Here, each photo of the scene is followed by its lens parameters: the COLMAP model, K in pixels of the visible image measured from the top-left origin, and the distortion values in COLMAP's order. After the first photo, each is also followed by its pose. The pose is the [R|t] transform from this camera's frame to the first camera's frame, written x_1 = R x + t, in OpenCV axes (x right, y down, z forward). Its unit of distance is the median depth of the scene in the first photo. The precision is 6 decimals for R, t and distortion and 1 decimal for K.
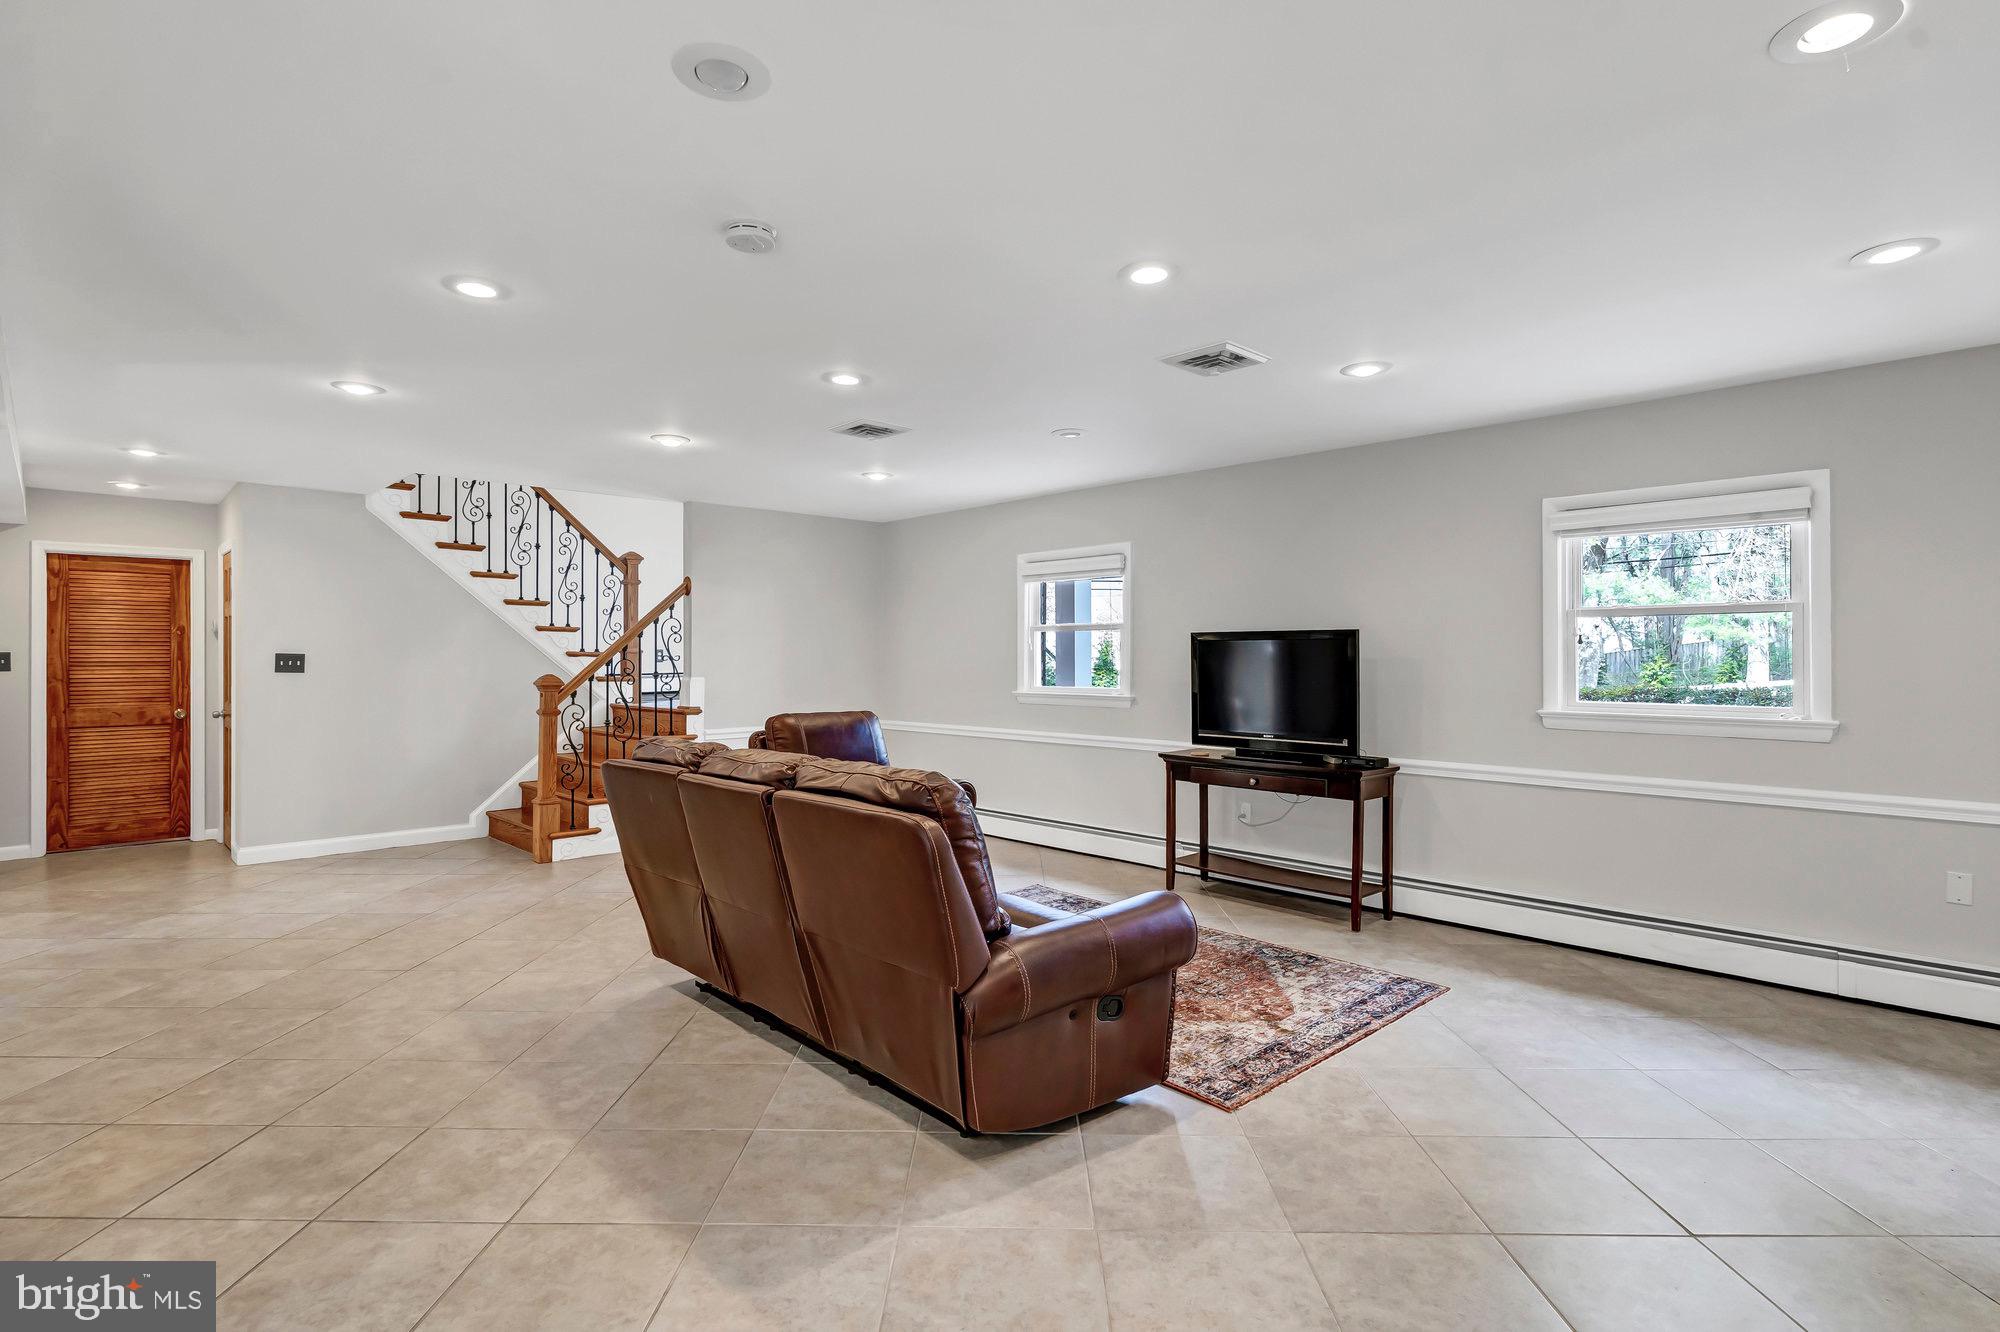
lens RADIAL K [[991.9, 0, 1006.6], [0, 991.9, 661.4], [0, 0, 1]] dist [-0.000833, -0.001284]
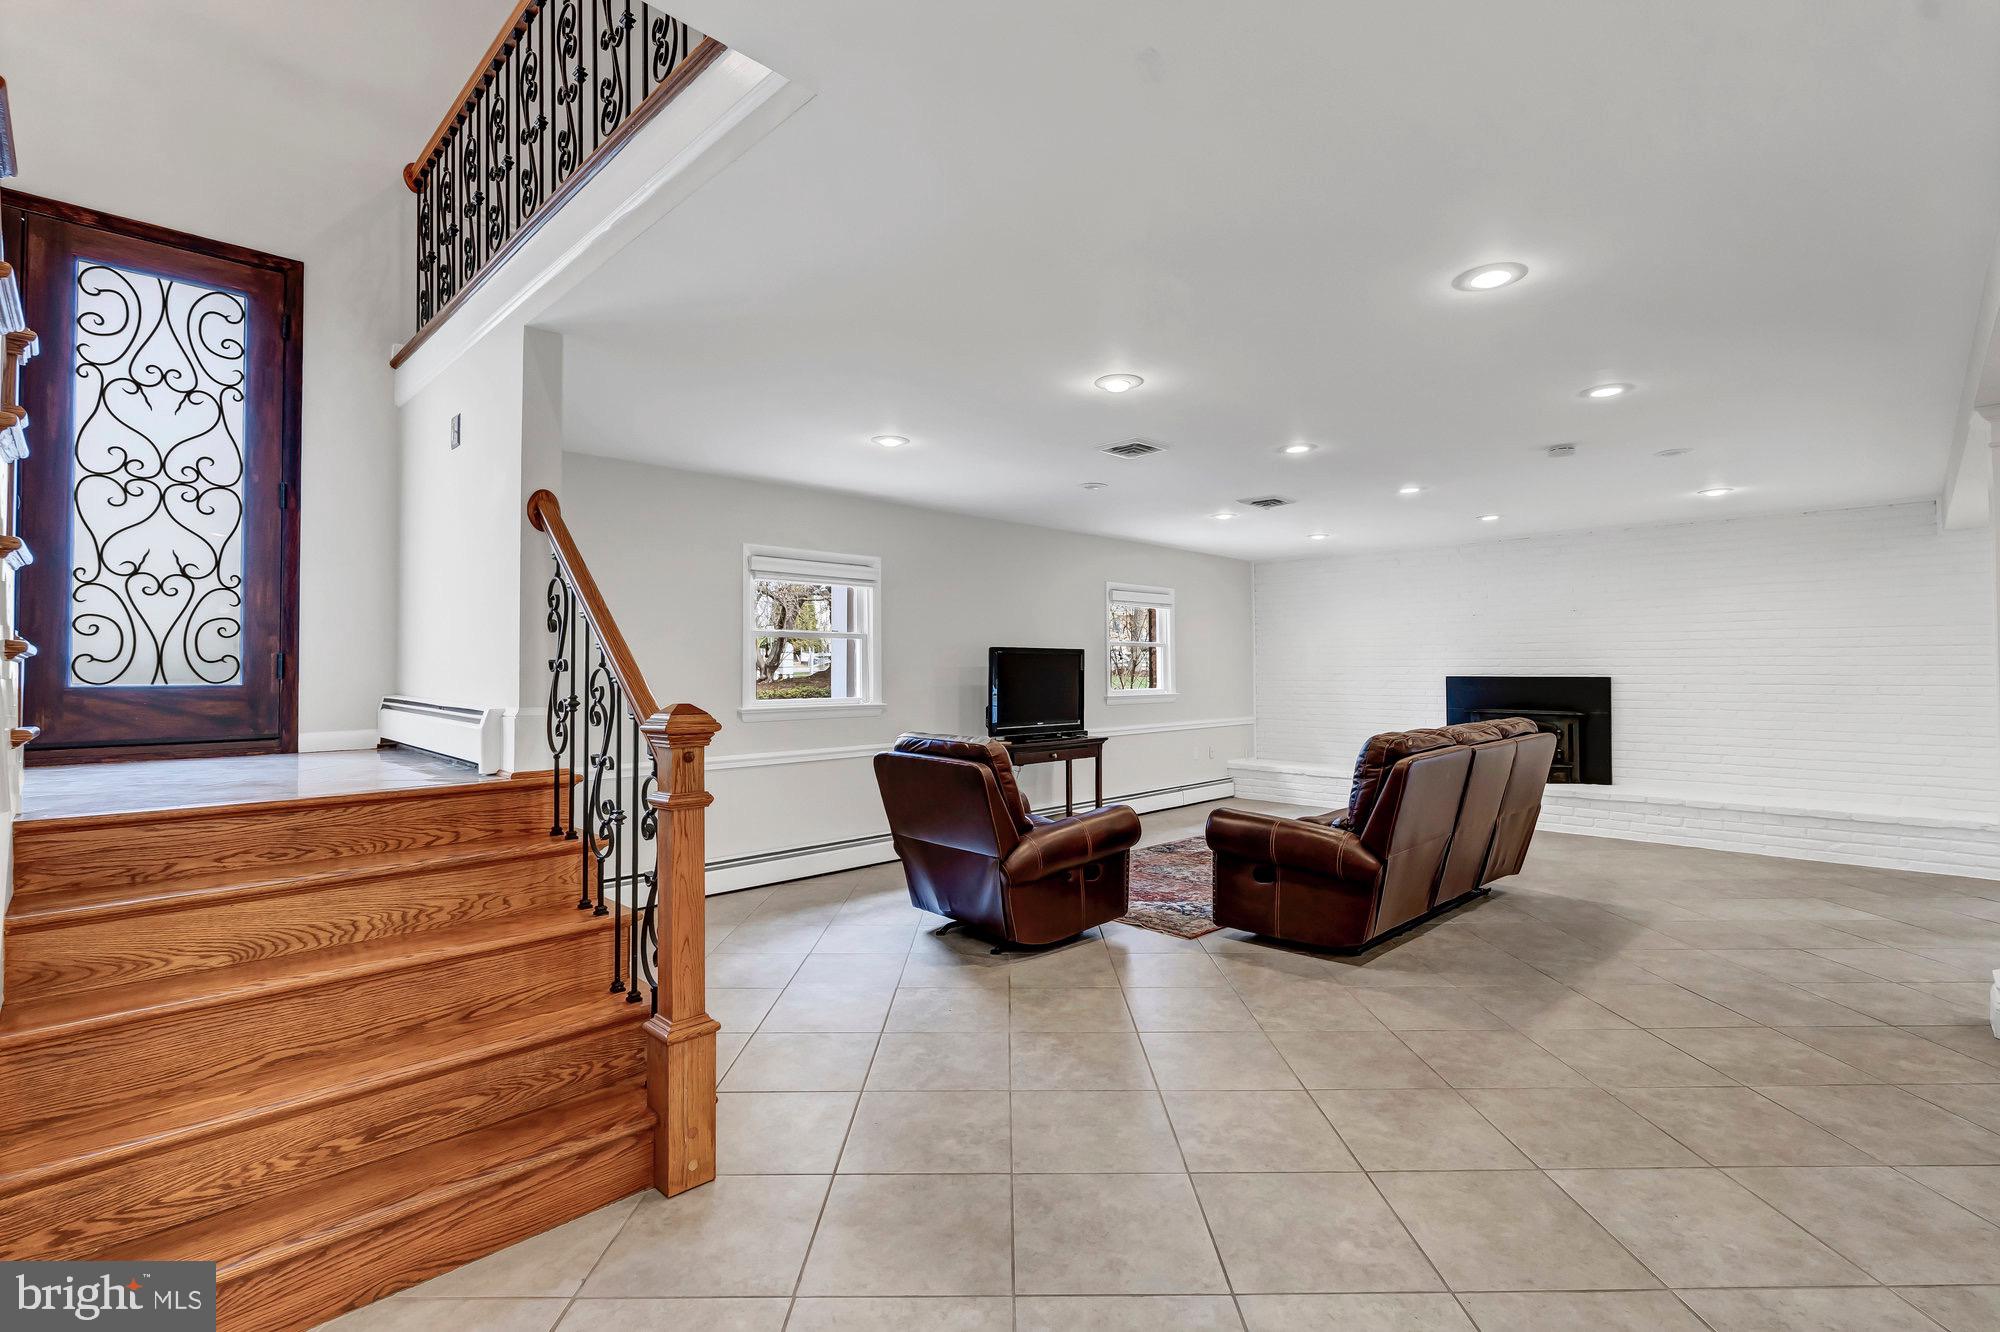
lens RADIAL K [[912.0, 0, 1000.9], [0, 912.0, 658.1], [0, 0, 1]] dist [-0.002760, -0.000538]
pose [[-0.021471, 0.013323, 0.999681, -1.464876], [0.004058, 0.999904, -0.013239, 0.000204], [-0.999761, 0.003772, -0.021523, 1.548480]]
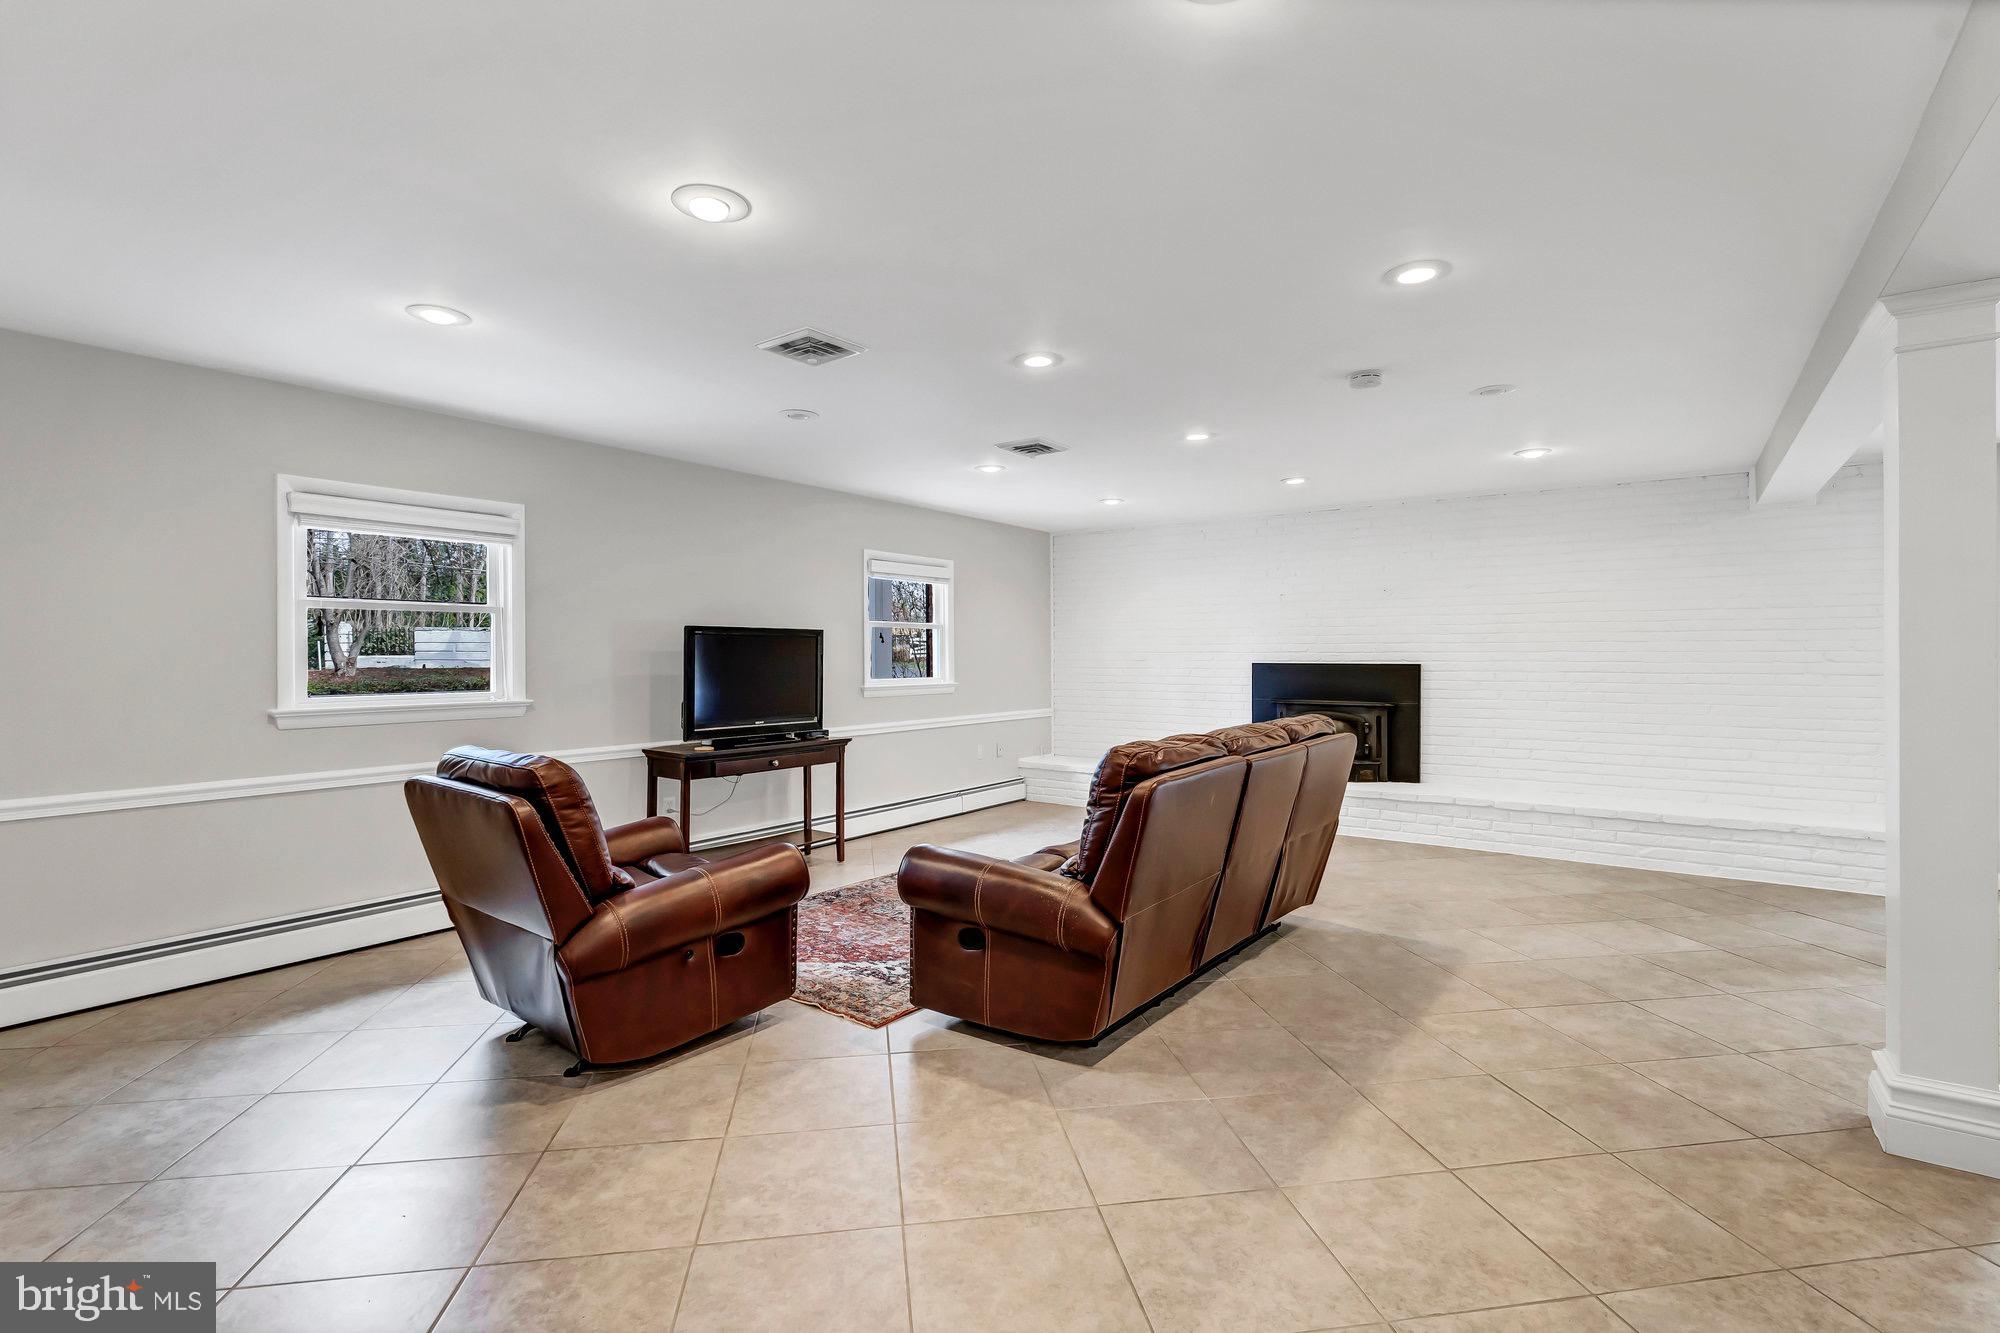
lens RADIAL K [[912.0, 0, 994.0], [0, 912.0, 666.5], [0, 0, 1]] dist [-0.002760, -0.000538]
pose [[-0.170190, -0.011284, 0.985347, -1.133538], [0.002516, 0.999926, 0.011886, 0.001553], [-0.985408, 0.004502, -0.170149, 1.309359]]
